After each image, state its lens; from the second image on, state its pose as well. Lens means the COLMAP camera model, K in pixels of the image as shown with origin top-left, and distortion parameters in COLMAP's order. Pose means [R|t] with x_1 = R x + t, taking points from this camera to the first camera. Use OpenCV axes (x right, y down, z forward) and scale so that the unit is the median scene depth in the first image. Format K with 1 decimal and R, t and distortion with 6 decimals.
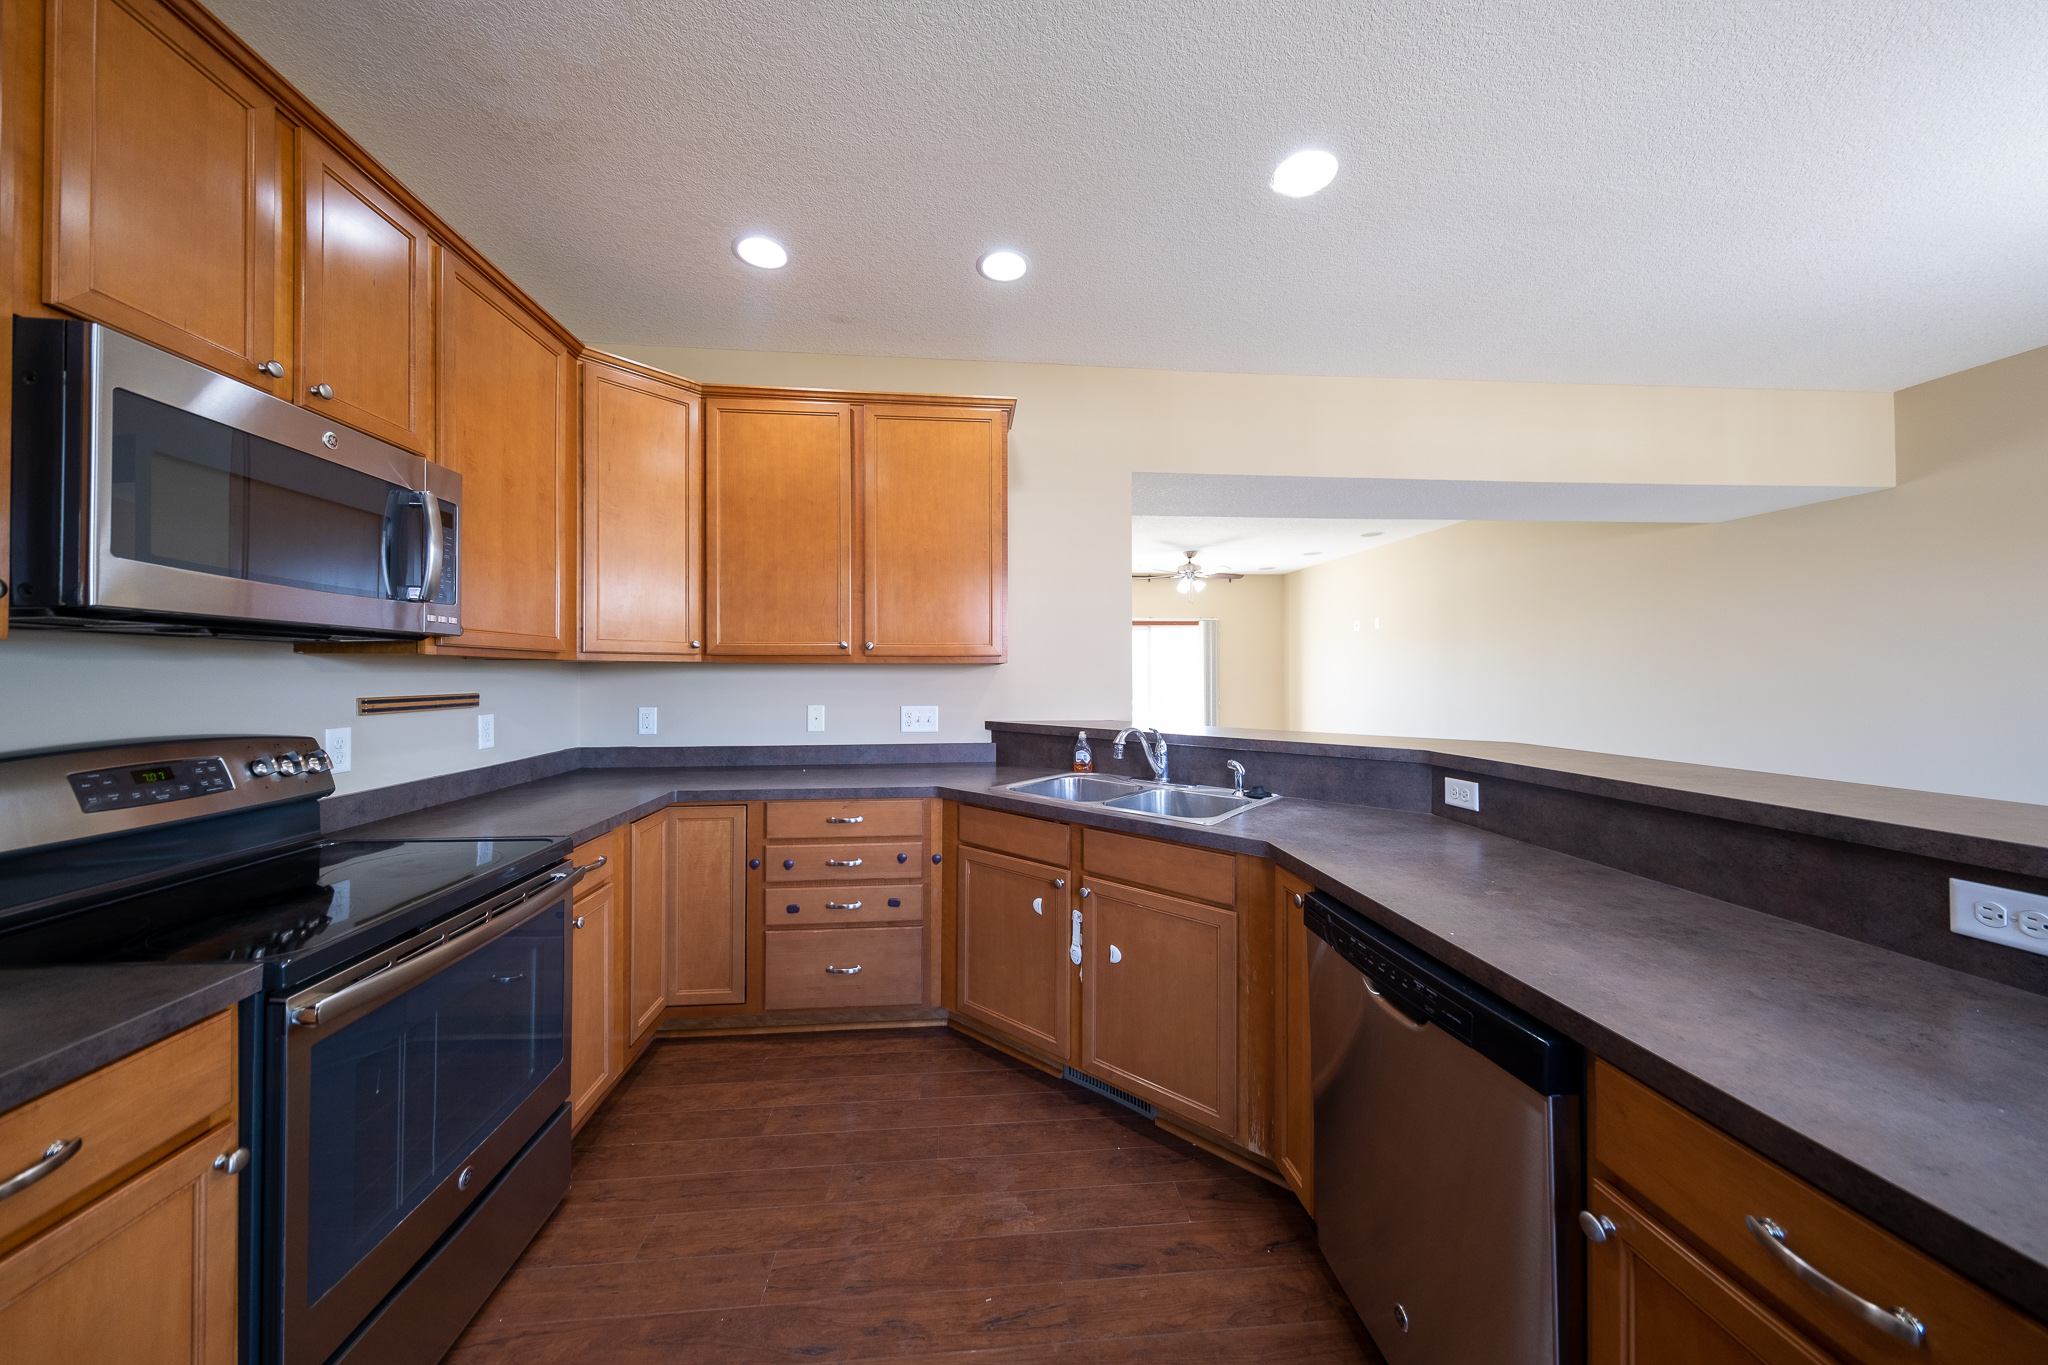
lens RADIAL K [[685.8, 0, 1027.8], [0, 685.8, 672.7], [0, 0, 1]] dist [0.000368, -0.000148]
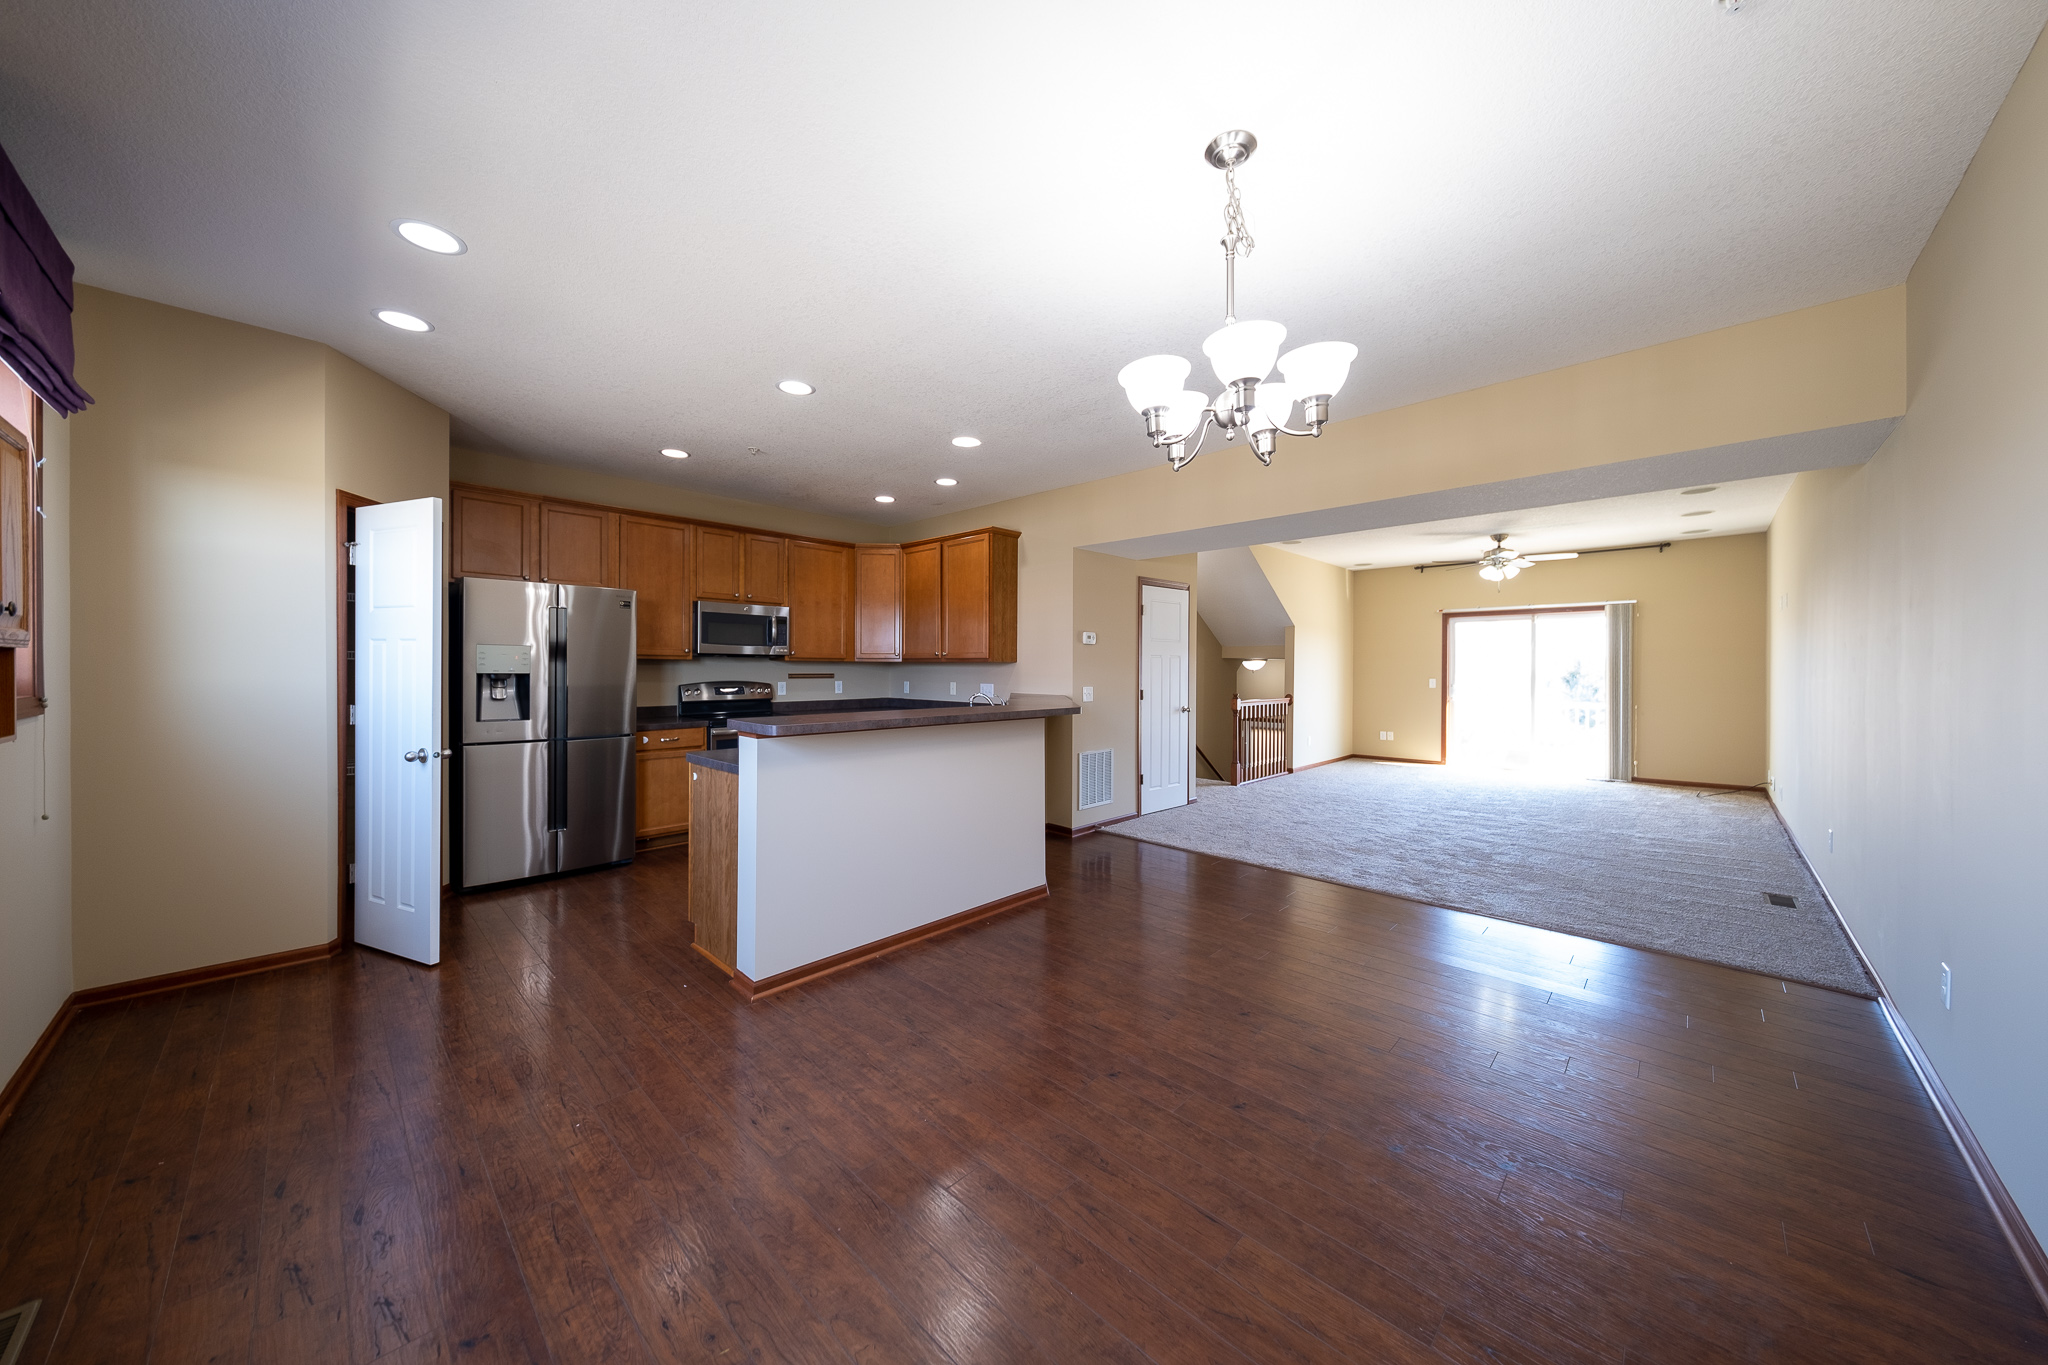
lens RADIAL K [[693.5, 0, 1026.3], [0, 693.5, 673.8], [0, 0, 1]] dist [0.024113, 0.000003]
pose [[0.646993, 0.009961, -0.762431, 1.800277], [-0.004112, 0.999946, 0.009575, 0.000903], [0.762485, -0.003060, 0.646999, -0.239327]]
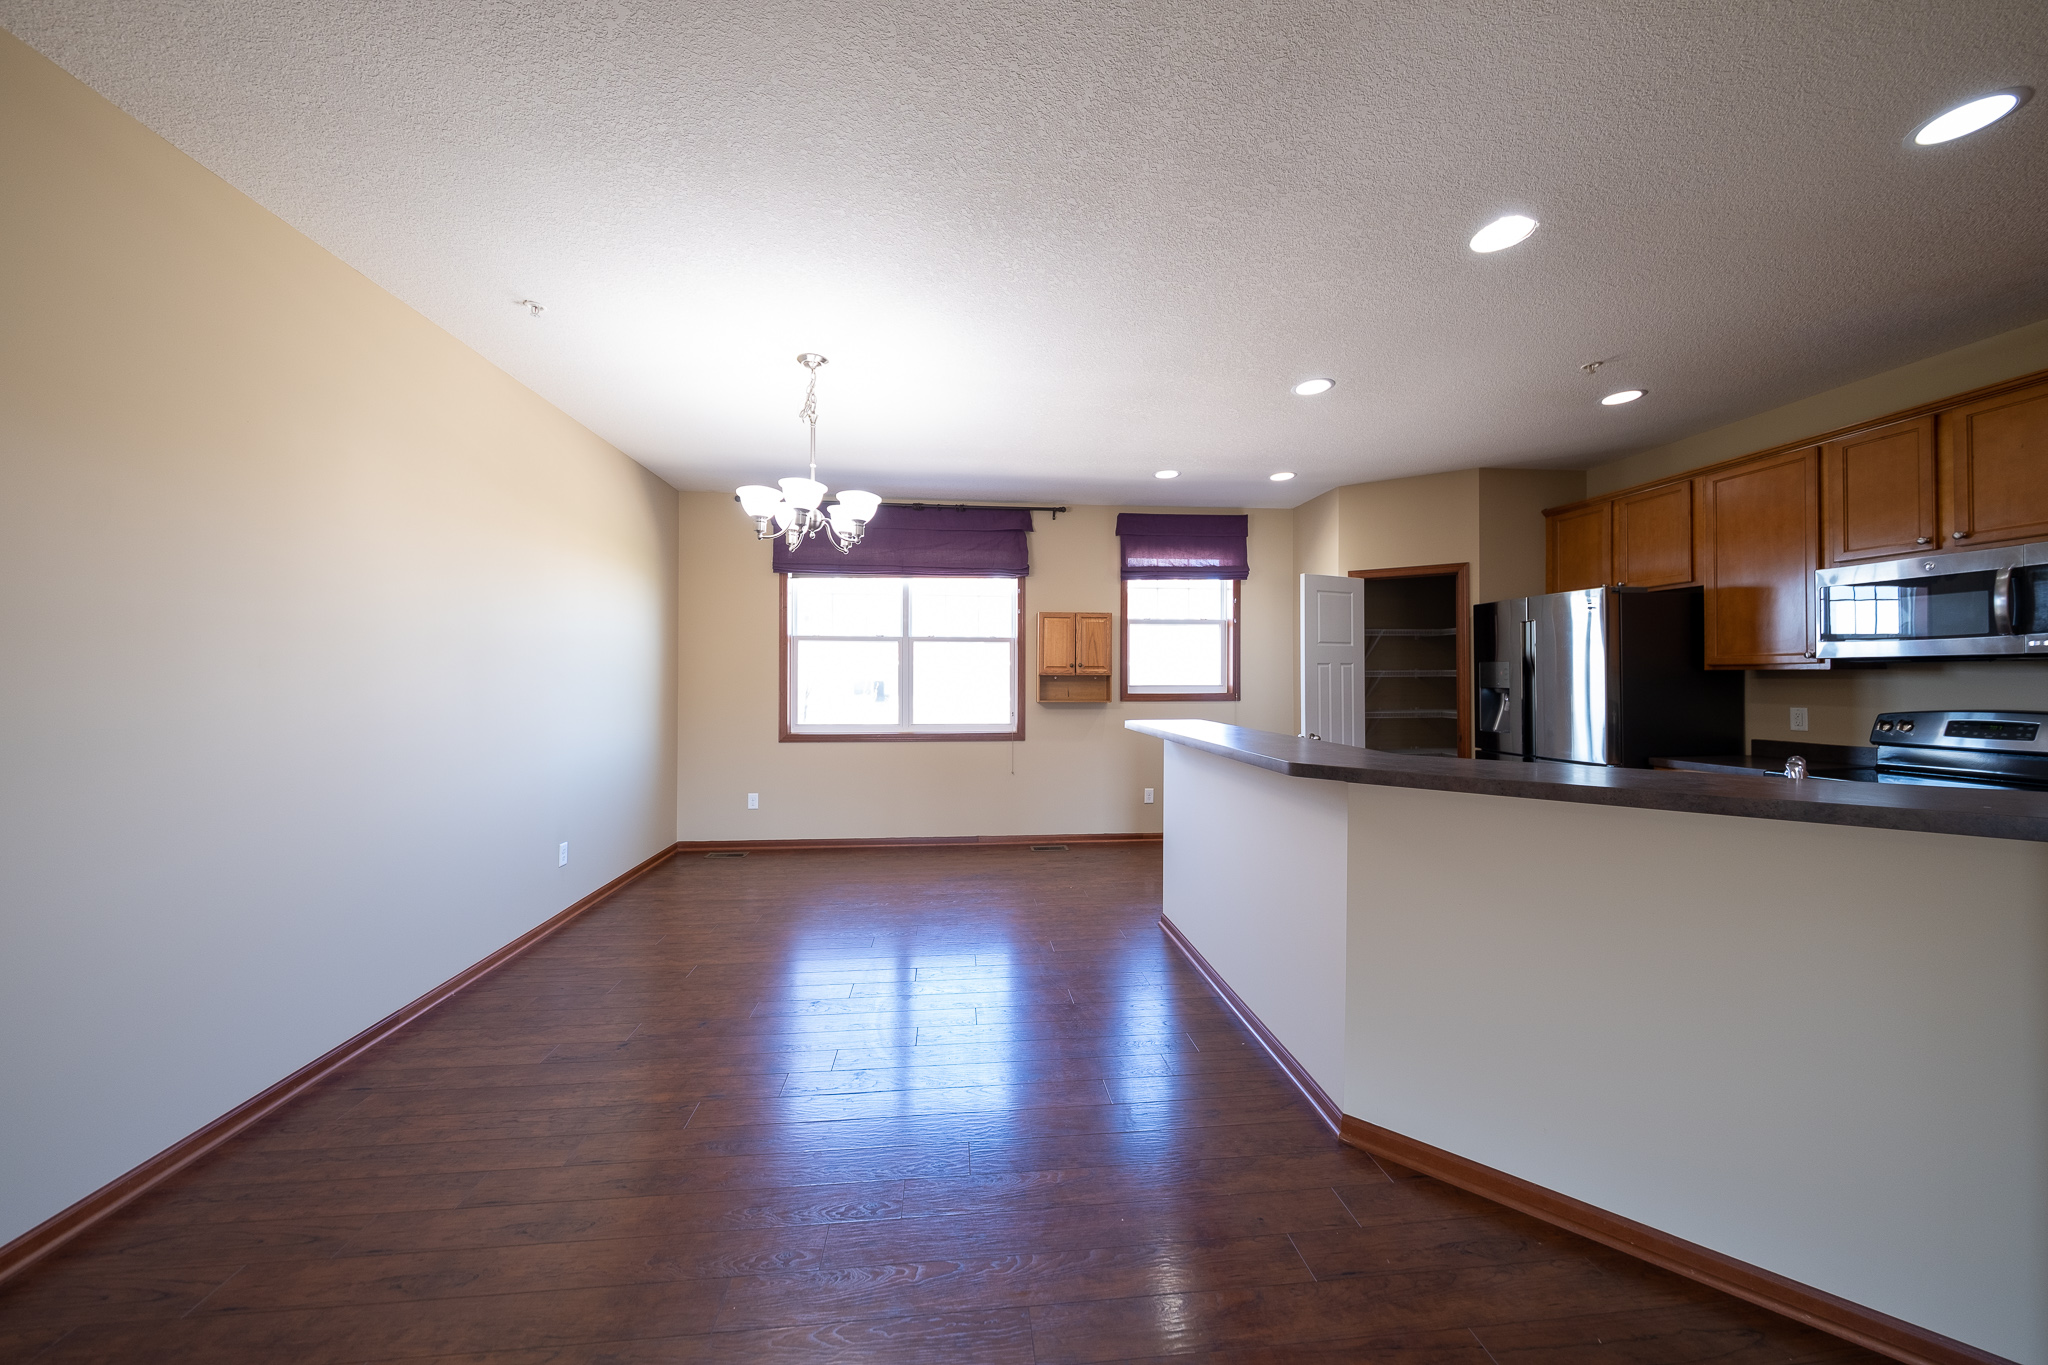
lens RADIAL K [[691.0, 0, 1024.5], [0, 691.0, 672.8], [0, 0, 1]] dist [0.013630, -0.000049]
pose [[-0.999946, 0.003047, -0.009888, 0.943037], [0.003167, 0.999921, -0.012138, 0.000503], [0.009851, -0.012169, -0.999877, 1.706822]]
